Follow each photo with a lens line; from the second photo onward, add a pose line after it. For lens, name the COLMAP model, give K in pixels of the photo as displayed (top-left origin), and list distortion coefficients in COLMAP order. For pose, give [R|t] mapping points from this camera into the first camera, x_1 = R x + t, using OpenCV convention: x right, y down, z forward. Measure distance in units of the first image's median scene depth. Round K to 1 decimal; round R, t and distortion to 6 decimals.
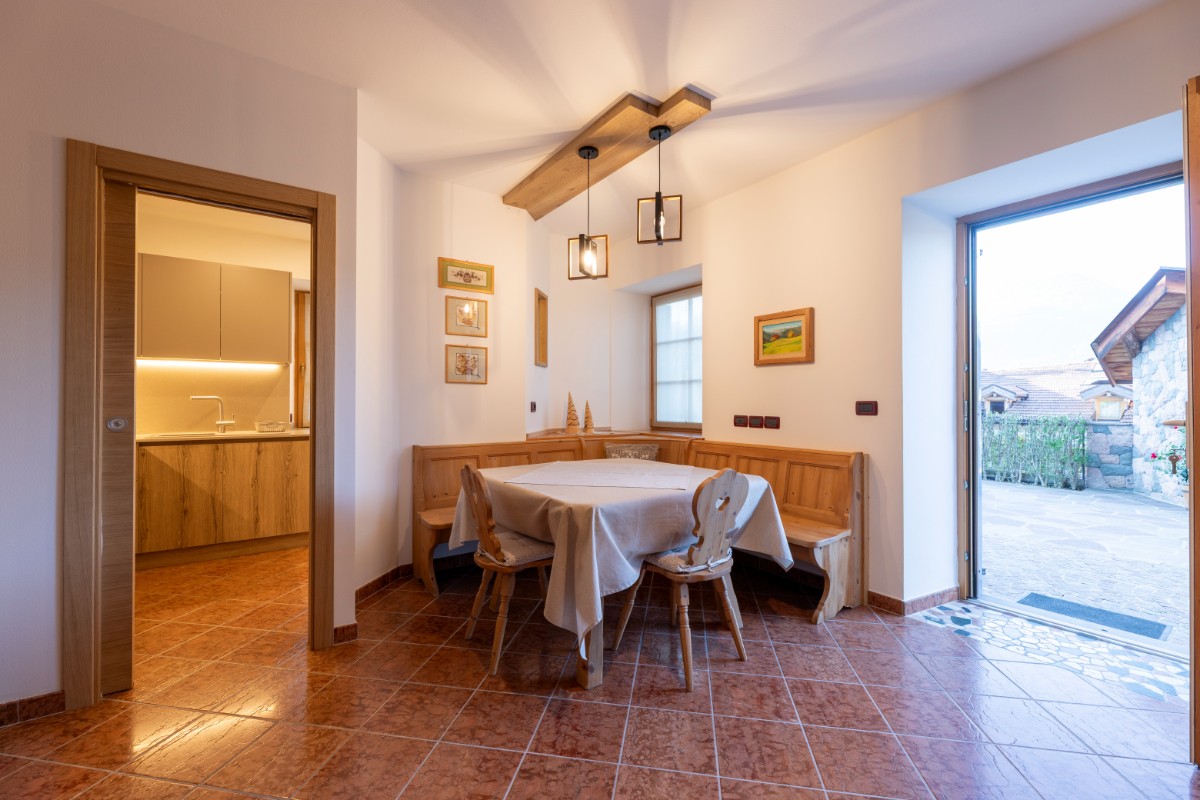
lens RADIAL K [[499.8, 0, 600.4], [0, 499.8, 398.0], [0, 0, 1]] dist [-0.000988, -0.000194]
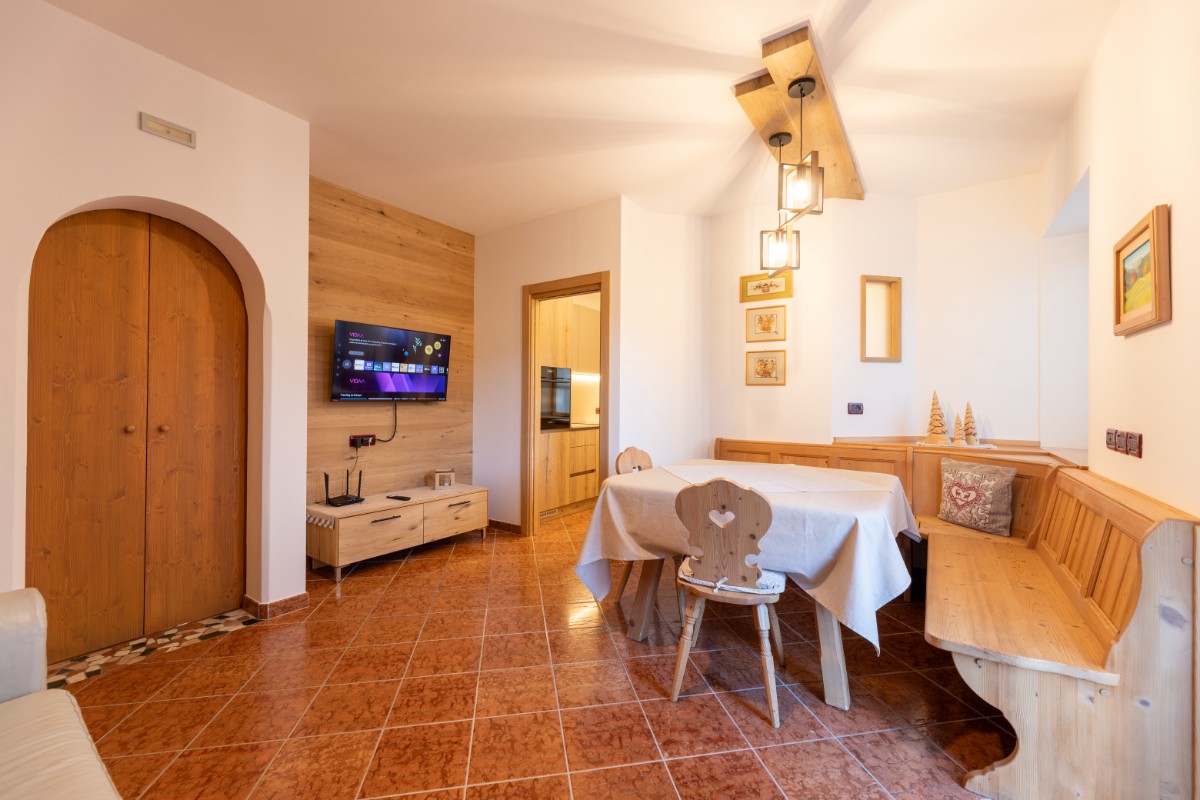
lens RADIAL K [[484.6, 0, 600.5], [0, 484.6, 399.0], [0, 0, 1]] dist [0.000908, -0.001097]
pose [[0.341061, -0.002230, -0.940039, 0.721535], [0.000870, 0.999998, -0.002056, 0.002786], [0.940041, -0.000117, 0.341062, 0.363153]]
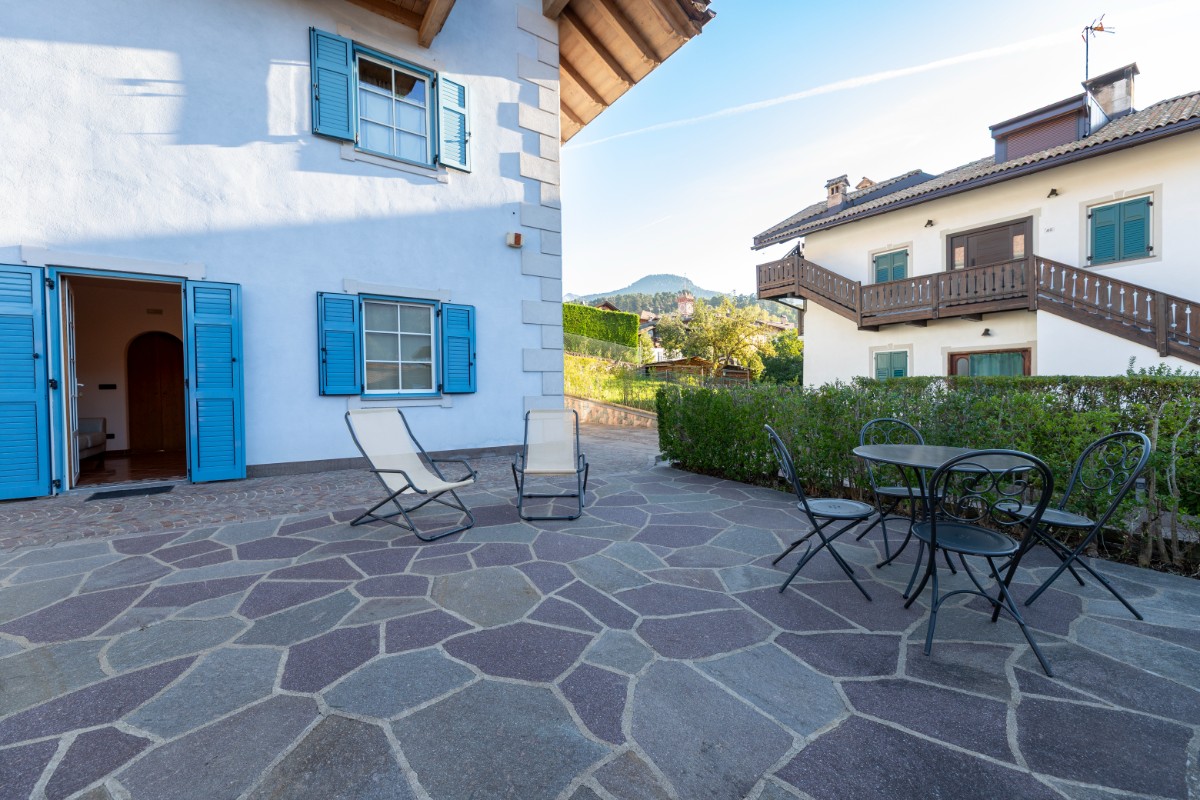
lens RADIAL K [[484.6, 0, 600.7], [0, 484.6, 397.1], [0, 0, 1]] dist [0.000908, -0.001097]
pose [[-0.041219, 0.023764, -0.998867, 2.456332], [0.013287, 0.999642, 0.023234, 0.043057], [0.999062, -0.012315, -0.041520, 2.635051]]
